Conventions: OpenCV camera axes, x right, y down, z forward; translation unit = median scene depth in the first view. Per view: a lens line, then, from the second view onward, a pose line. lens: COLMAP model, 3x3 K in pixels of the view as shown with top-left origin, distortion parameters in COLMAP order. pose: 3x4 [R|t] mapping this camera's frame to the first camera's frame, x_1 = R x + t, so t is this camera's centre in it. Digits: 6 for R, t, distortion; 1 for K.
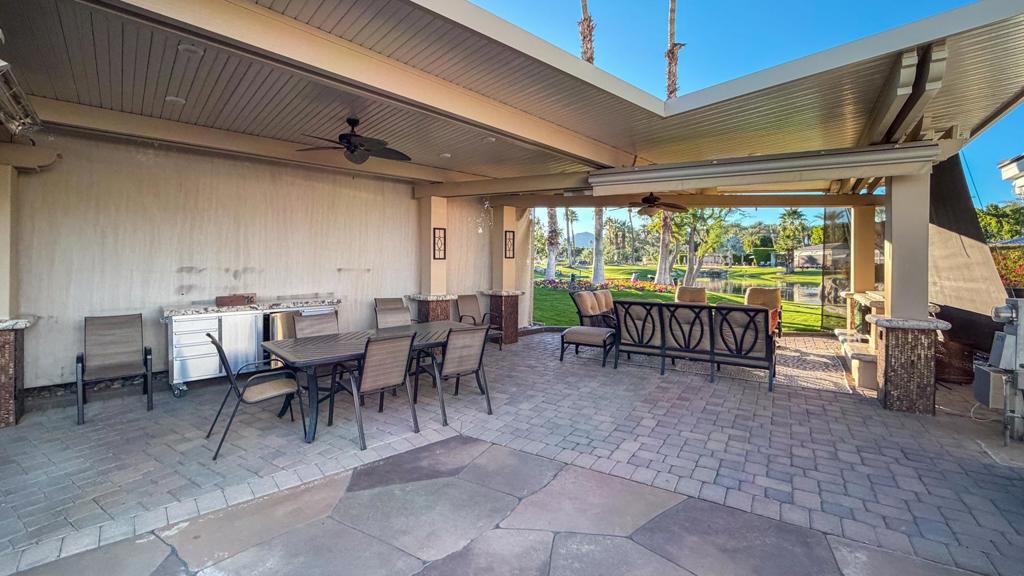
lens RADIAL K [[444.7, 0, 497.2], [0, 444.7, 269.2], [0, 0, 1]] dist [-0.015406, -0.000033]
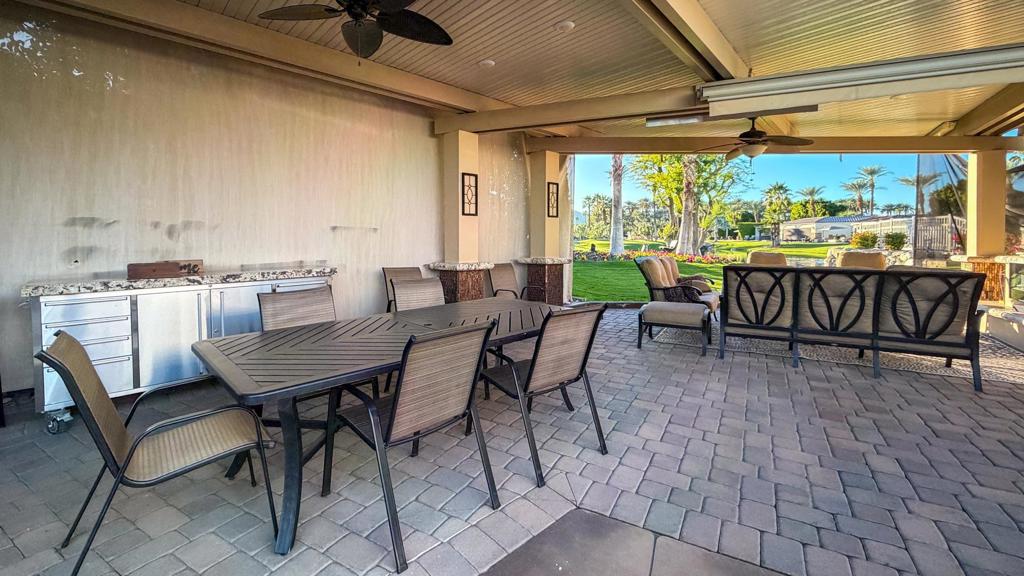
lens RADIAL K [[444.5, 0, 524.8], [0, 444.5, 251.2], [0, 0, 1]] dist [-0.001031, -0.000186]
pose [[0.996916, -0.007038, 0.078158, -0.113841], [0.005914, 0.999876, 0.014603, 0.032655], [-0.078252, -0.014095, 0.996834, 0.288353]]
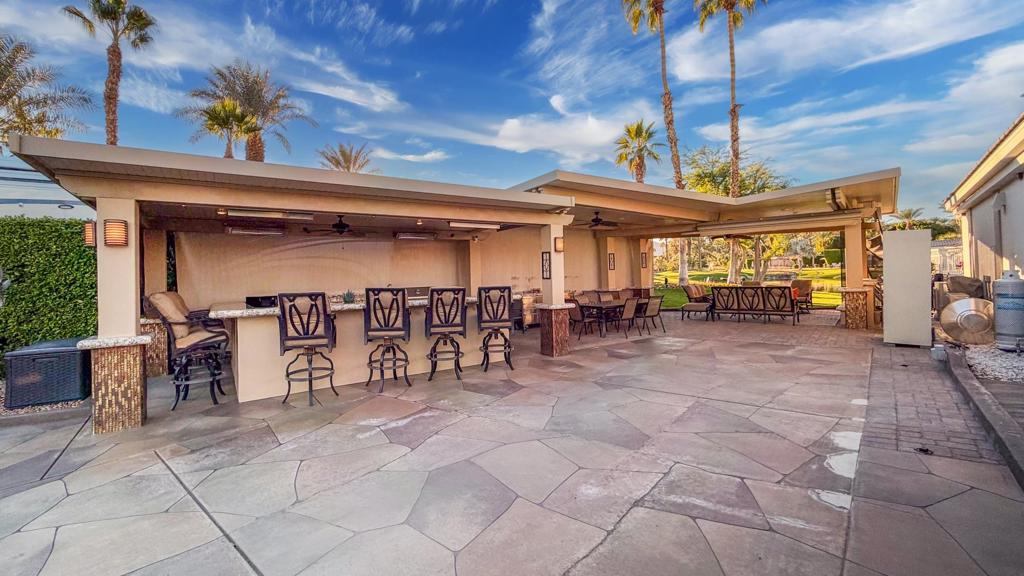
lens RADIAL K [[418.3, 0, 512.0], [0, 418.3, 272.9], [0, 0, 1]] dist [-0.004543, -0.000344]
pose [[0.991749, -0.036545, -0.122876, -0.373398], [0.034233, 0.999196, -0.020869, 0.014494], [0.123540, 0.016490, 0.992203, -0.925209]]
